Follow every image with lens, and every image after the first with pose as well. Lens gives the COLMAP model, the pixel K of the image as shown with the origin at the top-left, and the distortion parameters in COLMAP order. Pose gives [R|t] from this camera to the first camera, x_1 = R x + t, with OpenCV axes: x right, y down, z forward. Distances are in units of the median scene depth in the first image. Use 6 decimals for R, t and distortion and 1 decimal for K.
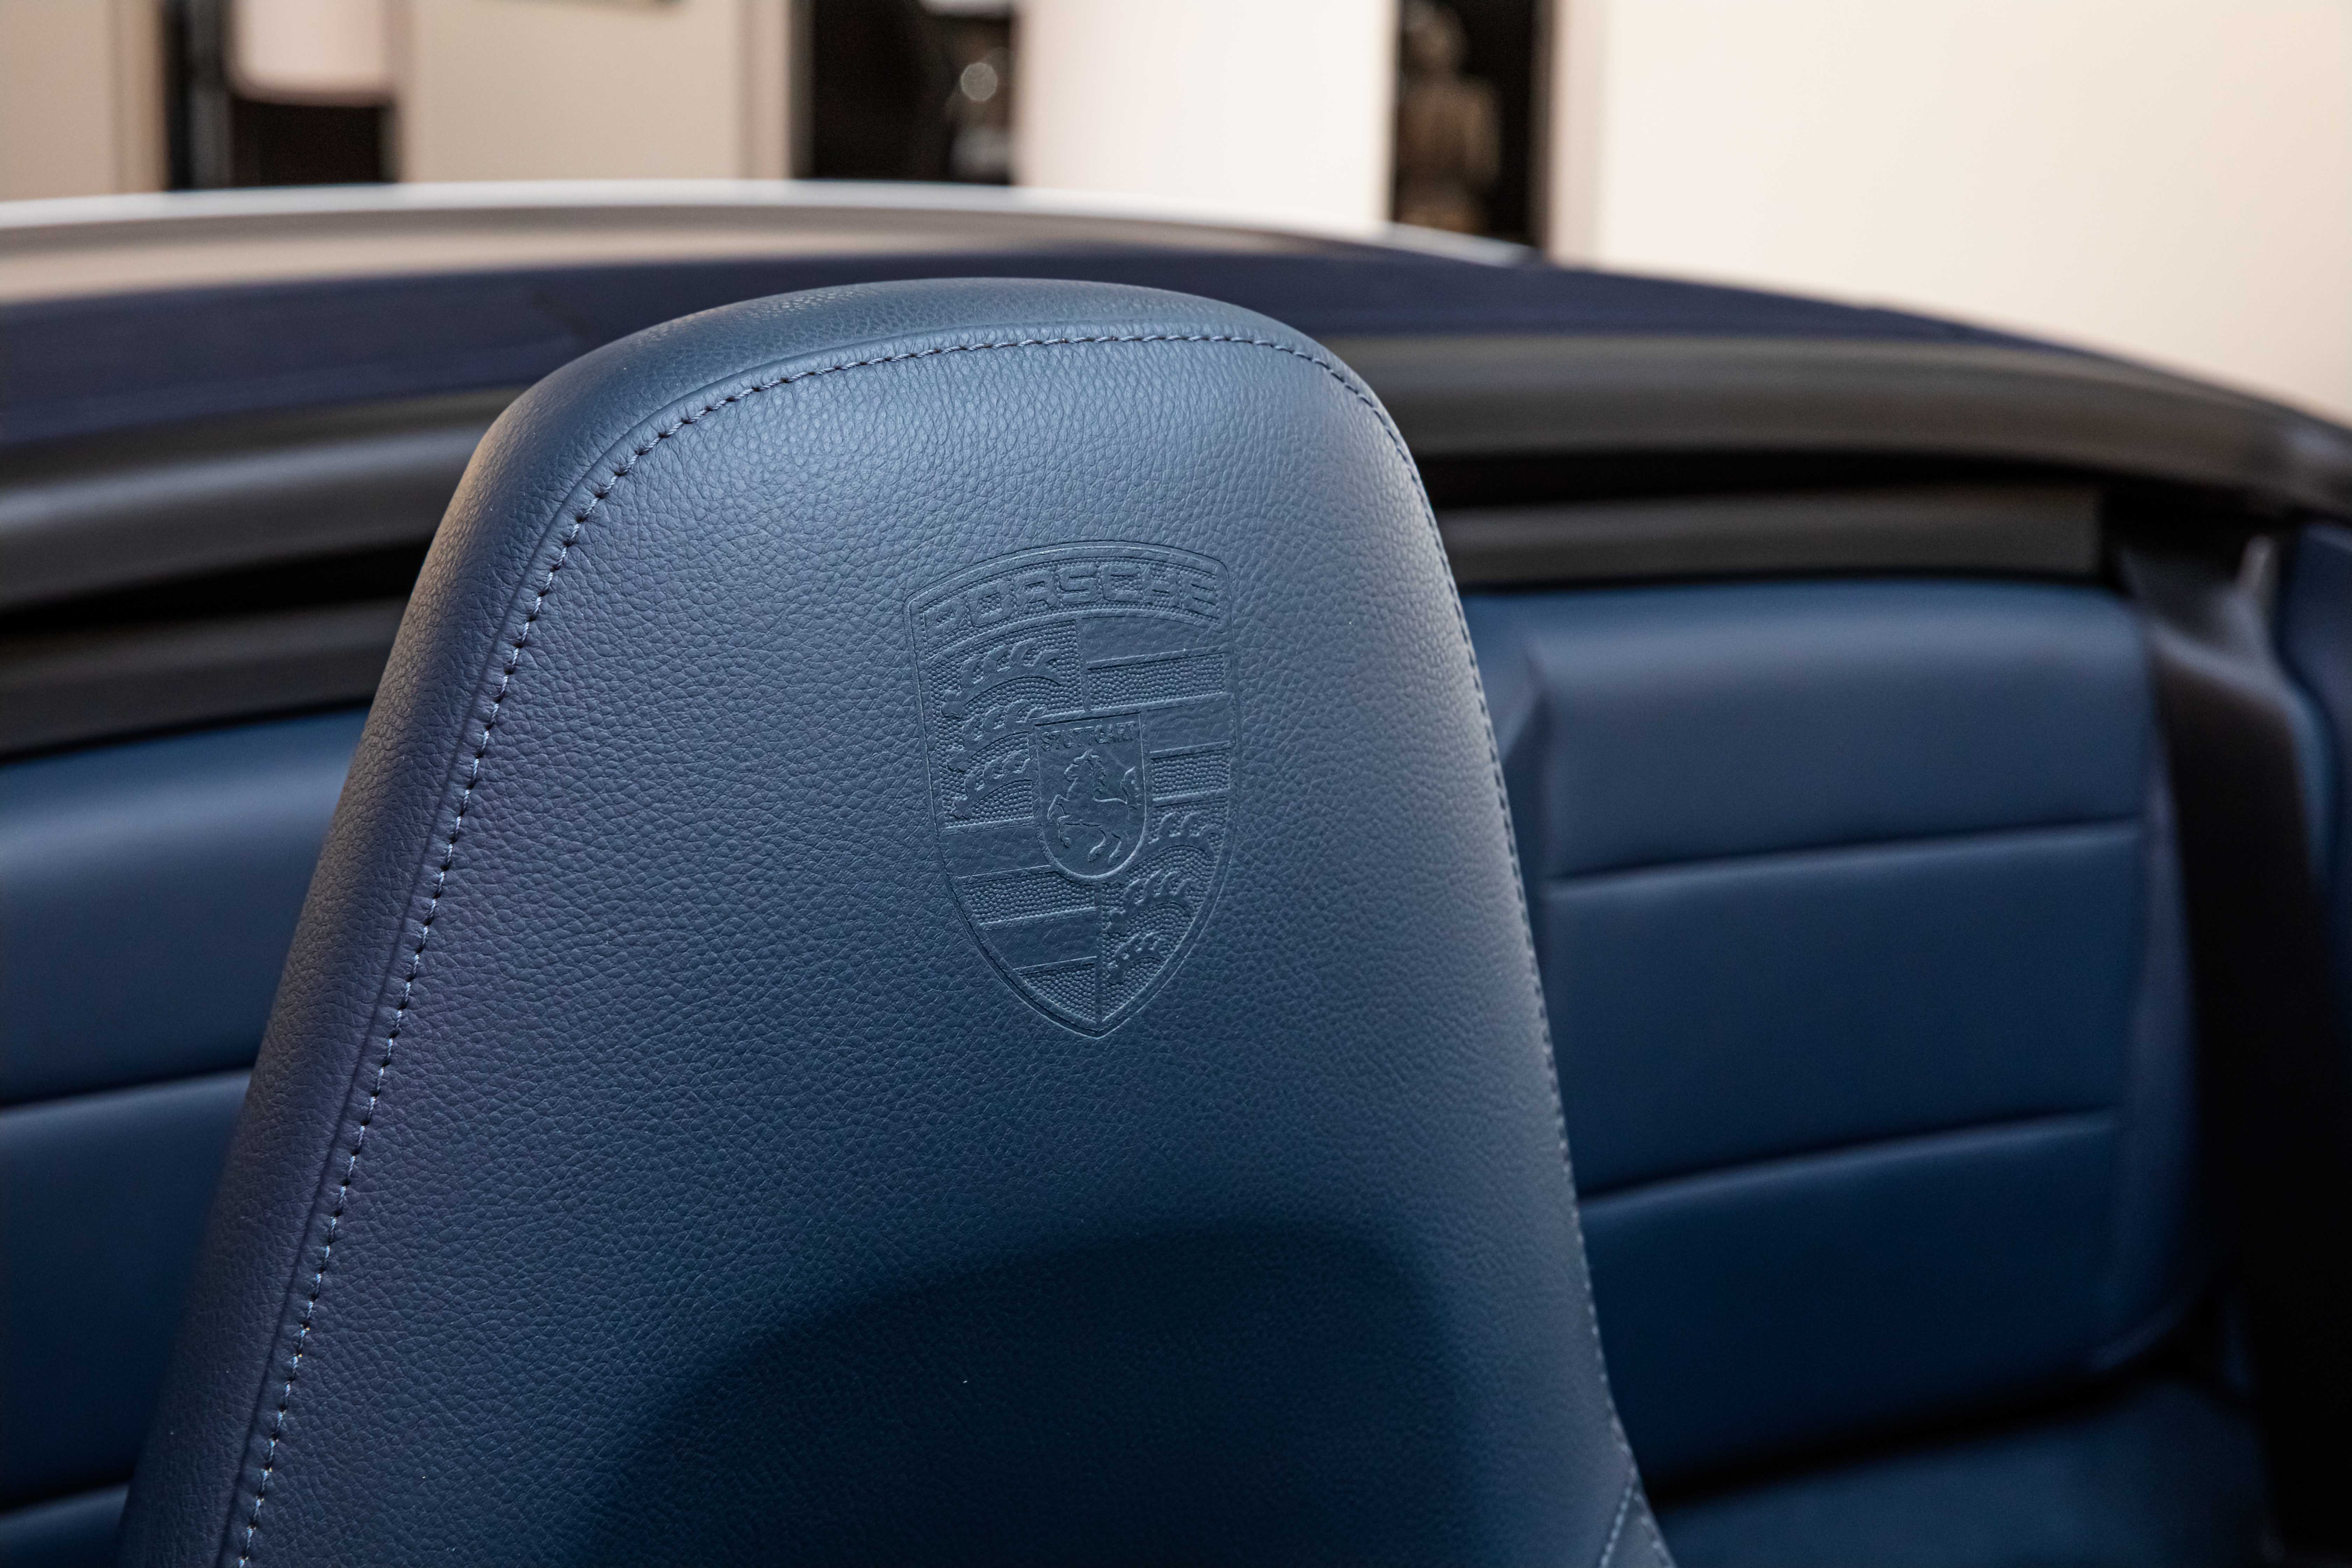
lens RADIAL K [[4352.5, 0, 1176.0], [0, 4352.5, 784.0], [0, 0, 1]] dist [0.185833, 0.341816]
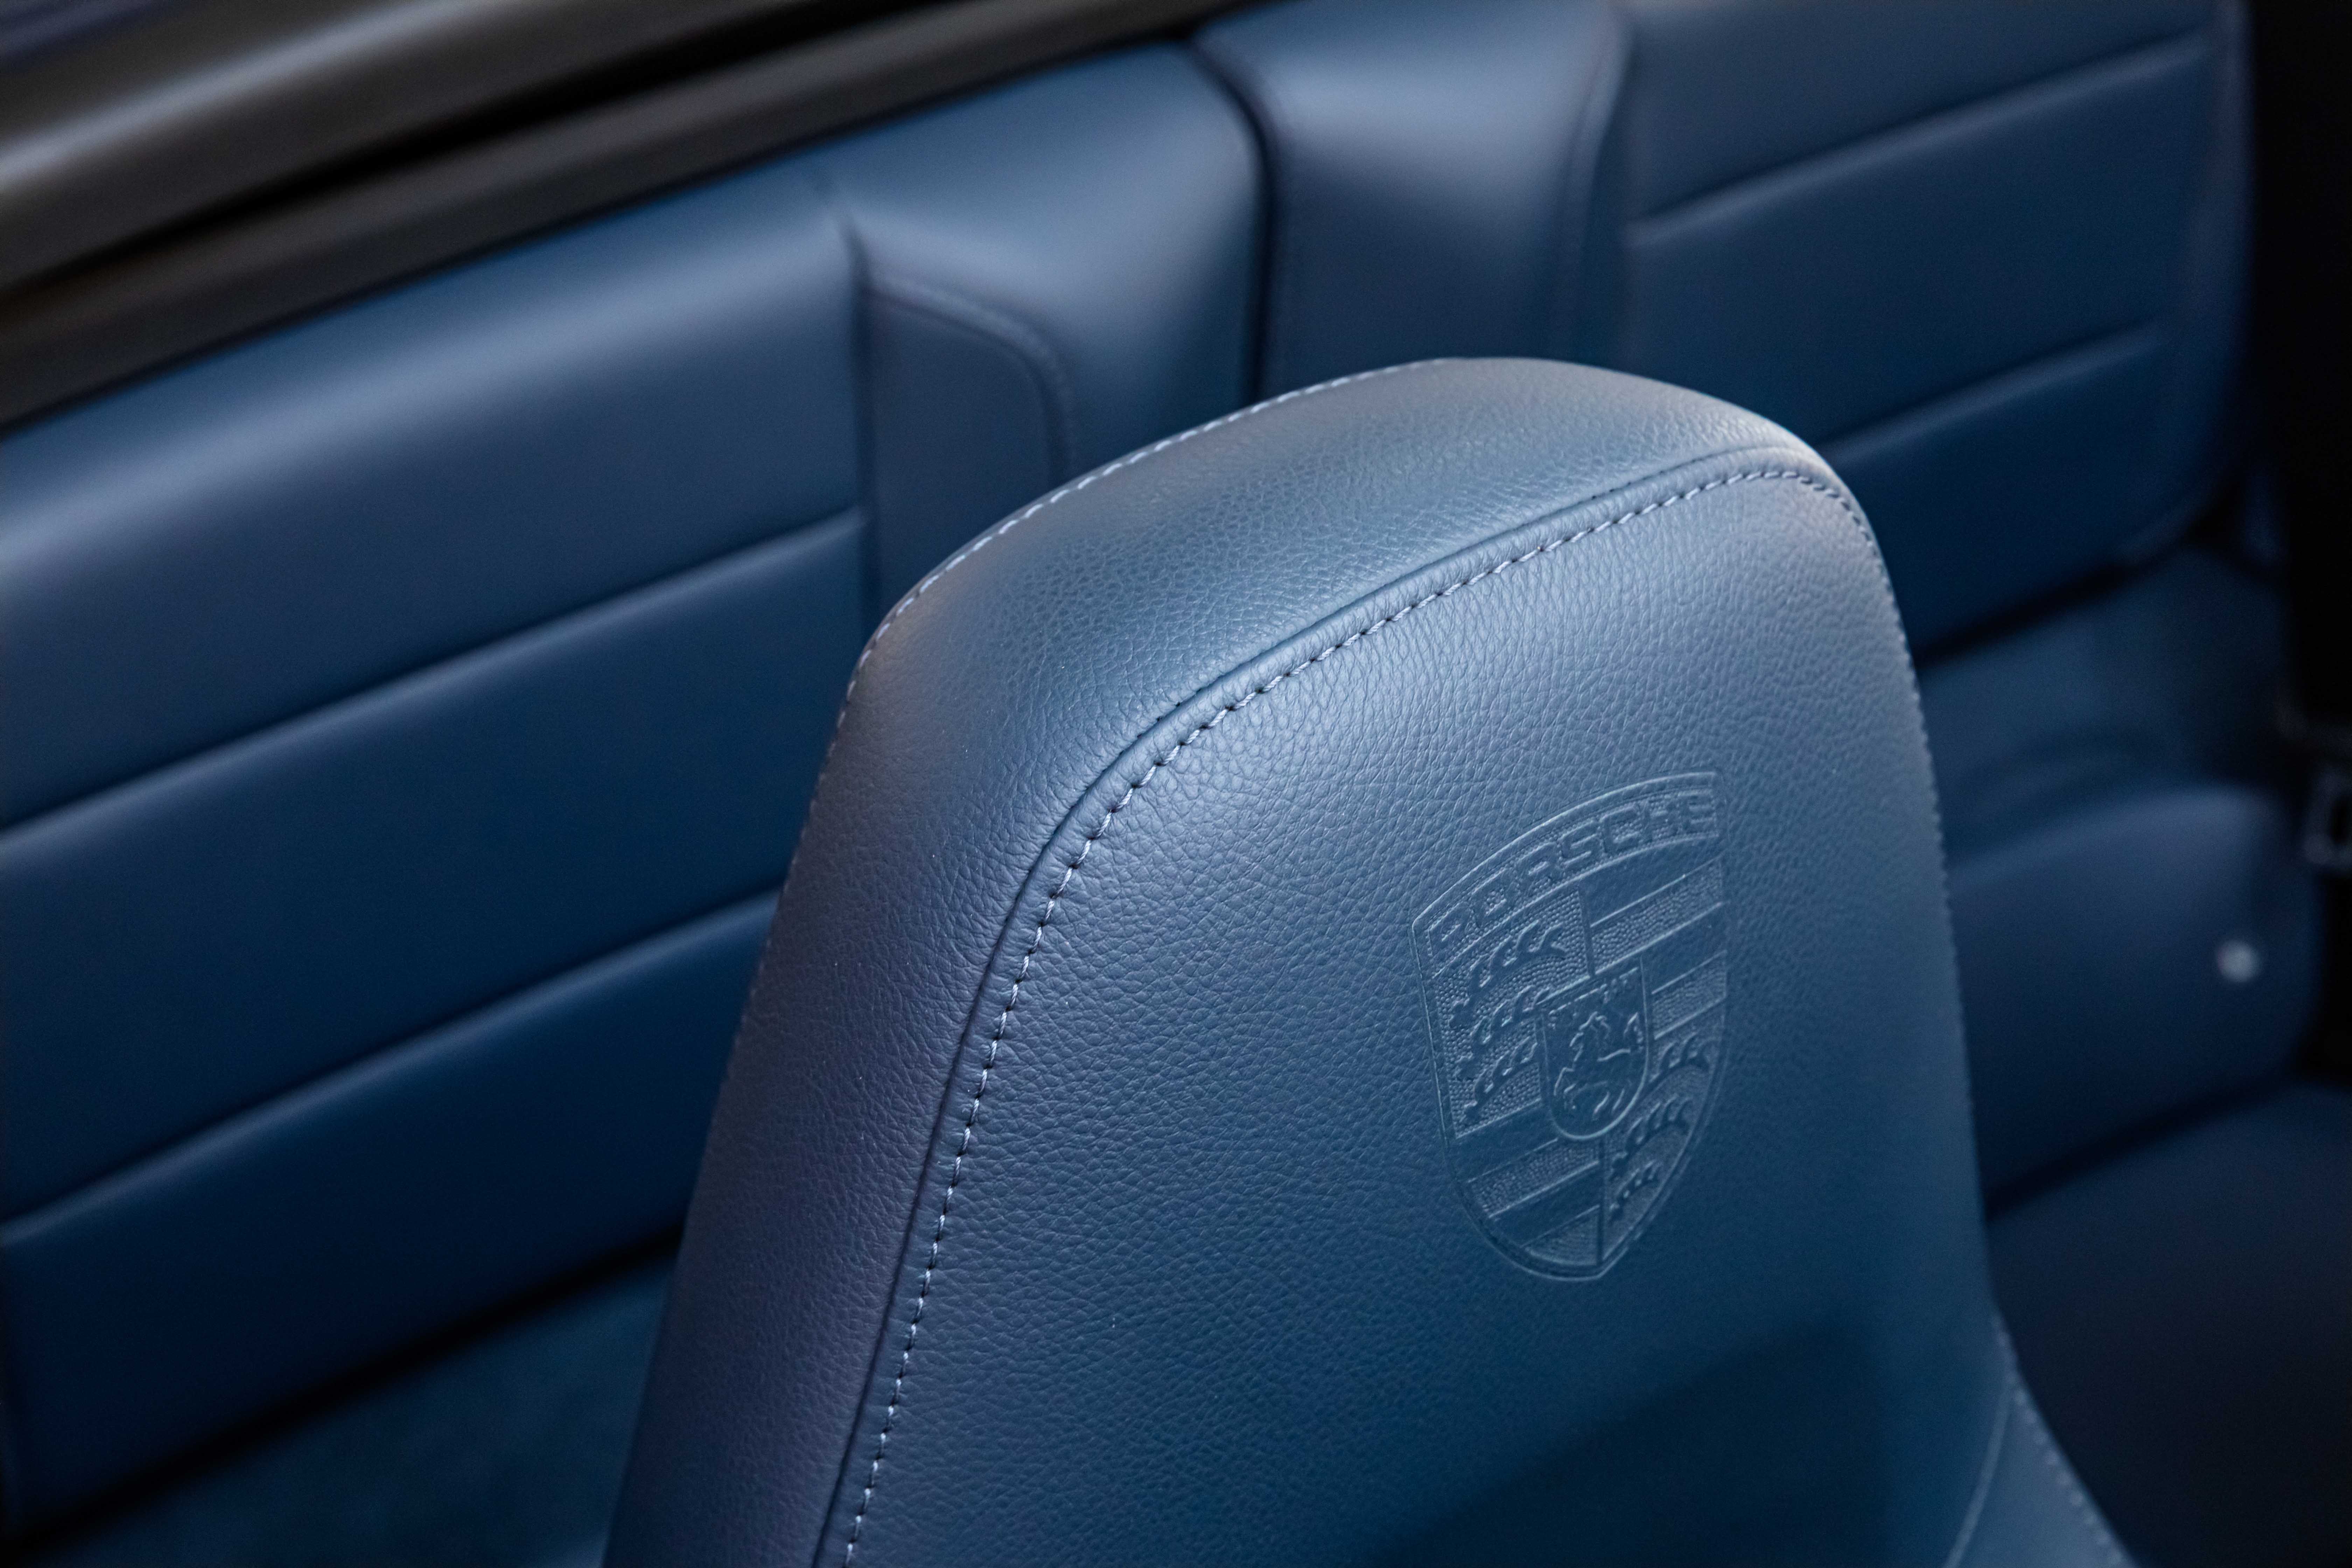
lens RADIAL K [[4420.0, 0, 1176.0], [0, 4420.0, 784.0], [0, 0, 1]] dist [0.078935, 0.052087]
pose [[0.993253, -0.085571, 0.078273, -0.179251], [0.052170, 0.932486, 0.357418, -0.396556], [-0.103573, -0.350923, 0.930659, 0.180180]]
